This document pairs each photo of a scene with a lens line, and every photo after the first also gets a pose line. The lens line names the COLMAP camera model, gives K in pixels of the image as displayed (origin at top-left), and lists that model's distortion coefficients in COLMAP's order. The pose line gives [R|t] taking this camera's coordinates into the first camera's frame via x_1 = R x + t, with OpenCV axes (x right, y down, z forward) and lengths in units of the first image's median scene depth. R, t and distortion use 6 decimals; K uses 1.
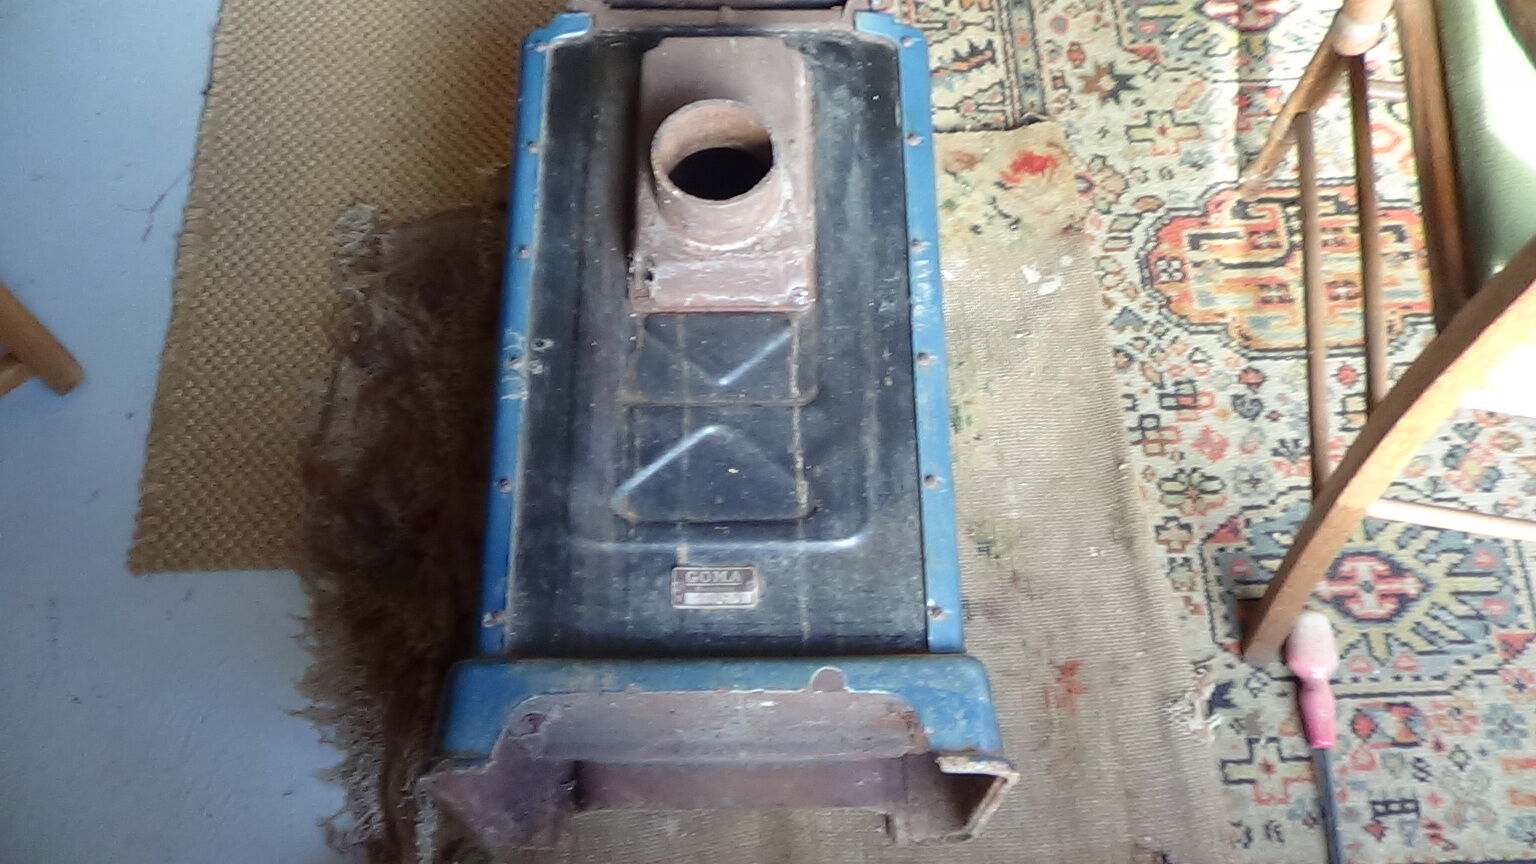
lens RADIAL K [[1474.6, 0, 768.0], [0, 1474.6, 432.0], [0, 0, 1]] dist [0.009021, -0.003723]
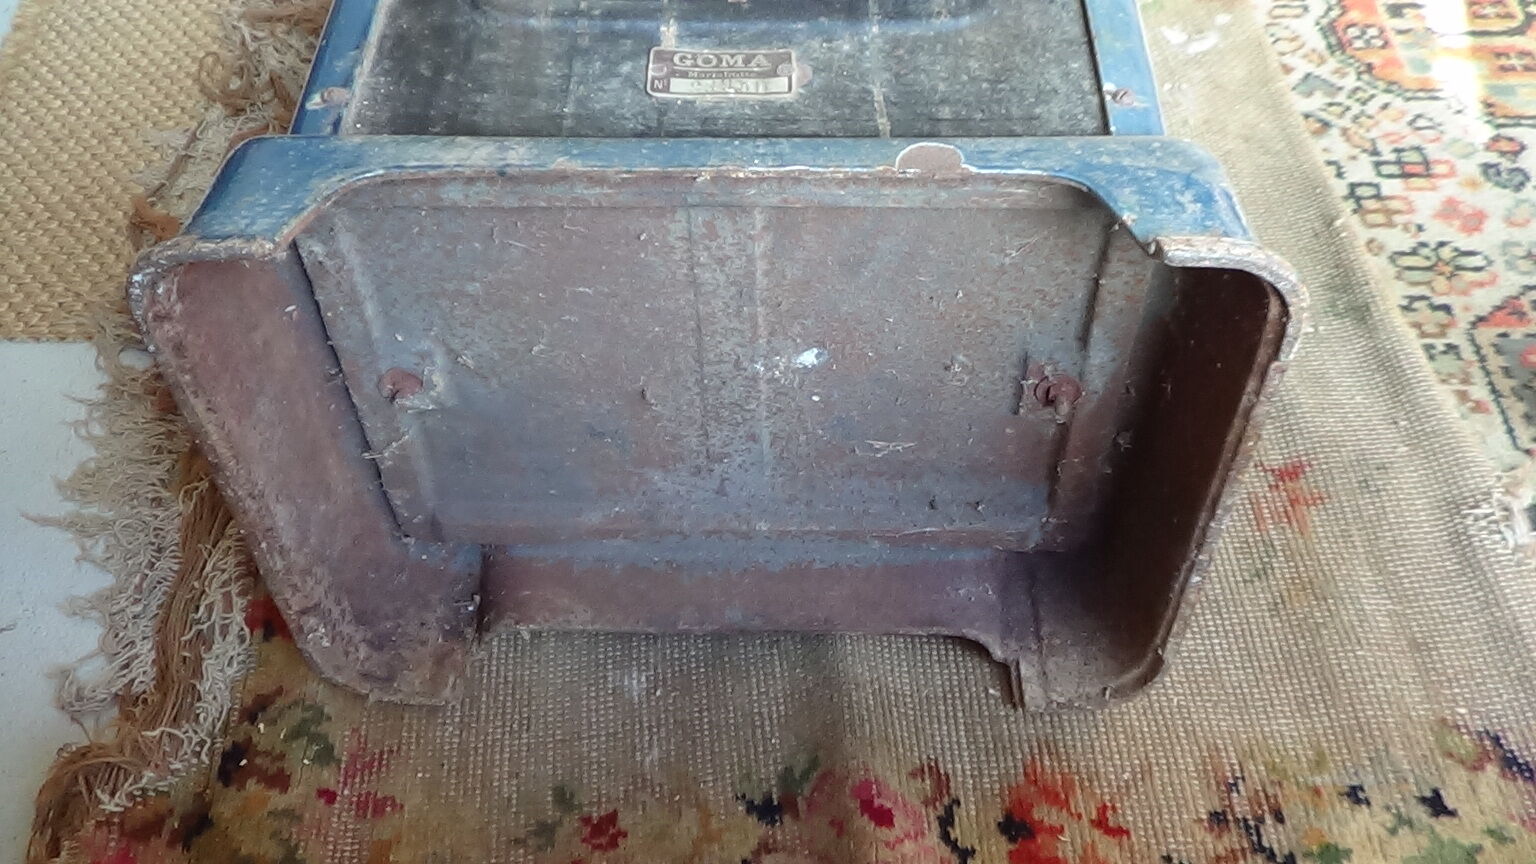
lens RADIAL K [[1474.6, 0, 768.0], [0, 1474.6, 432.0], [0, 0, 1]] dist [0.009021, -0.003723]
pose [[0.999627, 0.019596, -0.019001, -0.003848], [-0.023805, 0.966479, -0.255639, 0.285850], [0.013355, 0.255996, 0.966585, 0.363248]]
